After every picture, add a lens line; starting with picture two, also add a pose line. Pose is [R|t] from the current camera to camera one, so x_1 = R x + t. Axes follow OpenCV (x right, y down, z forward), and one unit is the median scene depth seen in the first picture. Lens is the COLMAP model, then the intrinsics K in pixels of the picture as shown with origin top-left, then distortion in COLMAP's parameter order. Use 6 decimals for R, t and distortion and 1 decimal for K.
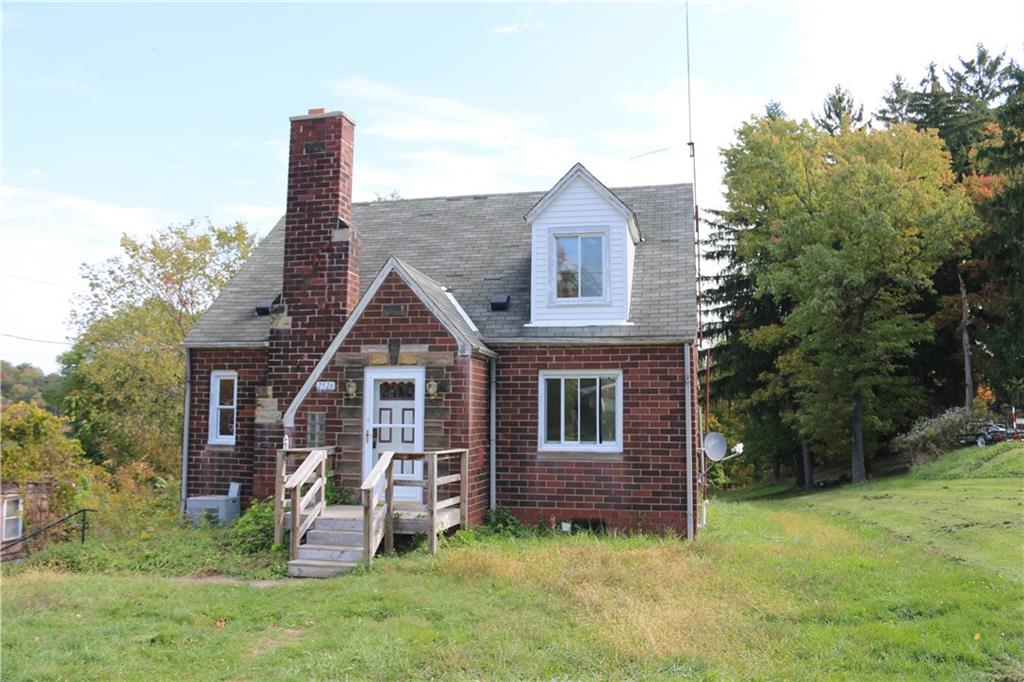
lens RADIAL K [[844.0, 0, 512.0], [0, 844.0, 341.0], [0, 0, 1]] dist [-0.154192, 0.135770]
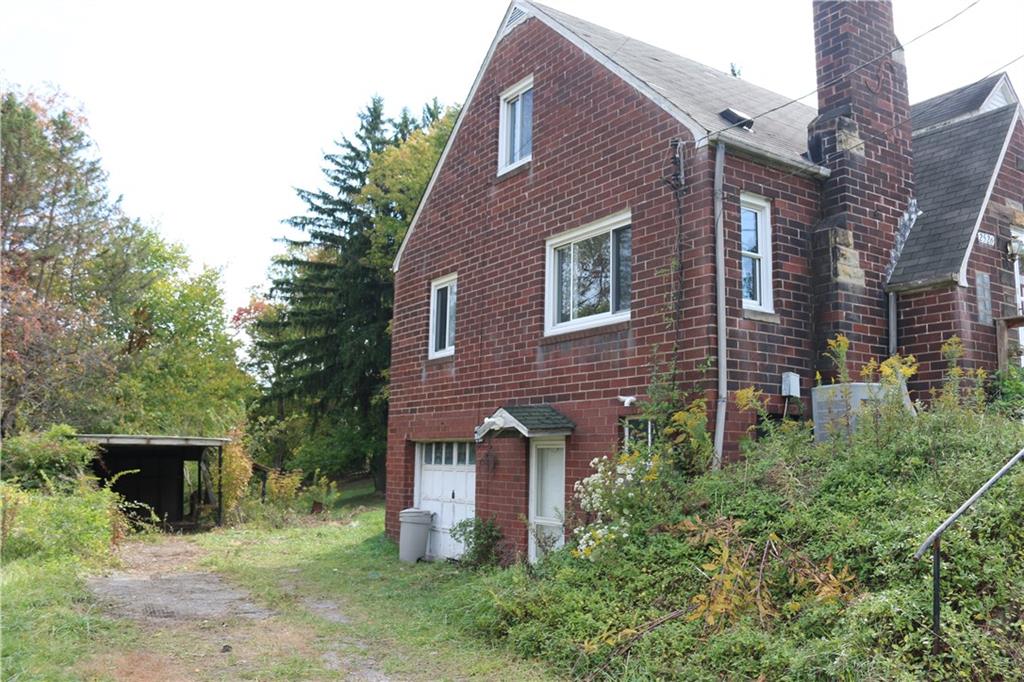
lens RADIAL K [[844.0, 0, 512.0], [0, 844.0, 341.0], [0, 0, 1]] dist [-0.154192, 0.135770]
pose [[0.696652, 0.107184, 0.709357, -0.994222], [-0.084503, 0.994153, -0.067228, 0.221858], [-0.712415, -0.013108, 0.701636, 0.762752]]
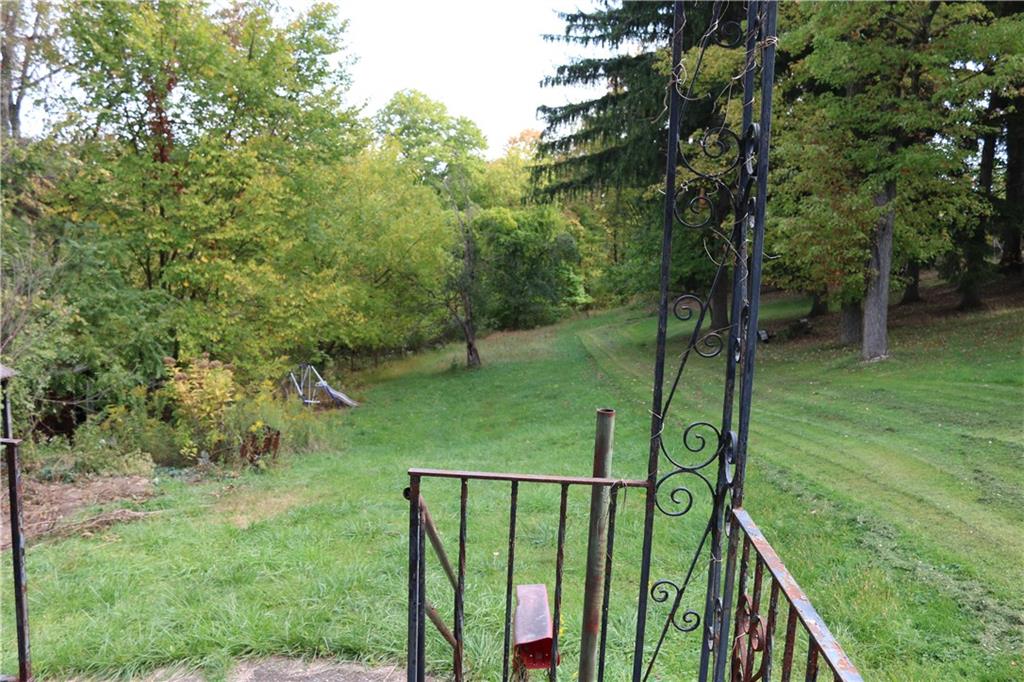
lens RADIAL K [[844.0, 0, 512.0], [0, 844.0, 341.0], [0, 0, 1]] dist [-0.154192, 0.135770]
pose [[0.984185, 0.008176, 0.176955, 0.311331], [-0.050026, 0.971102, 0.233364, 0.157281], [-0.169933, -0.238525, 0.956153, 1.568948]]
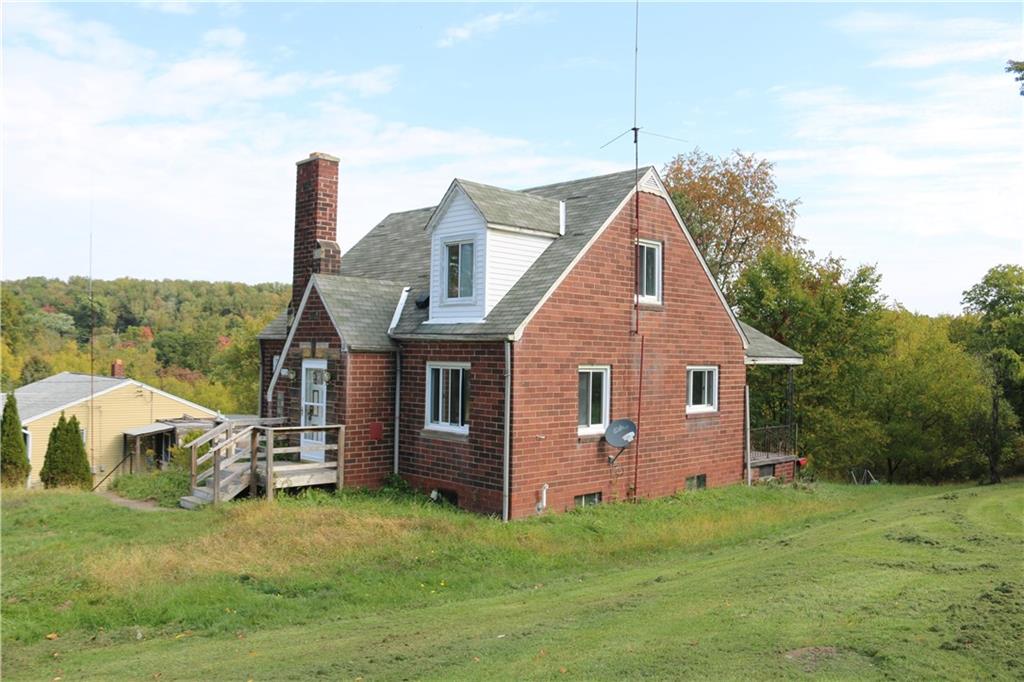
lens RADIAL K [[844.0, 0, 512.0], [0, 844.0, 341.0], [0, 0, 1]] dist [-0.154192, 0.135770]
pose [[0.839320, 0.000153, -0.543638, 0.783290], [0.038470, 0.997476, 0.059674, -0.060133], [0.542275, -0.070999, 0.837196, 0.077395]]
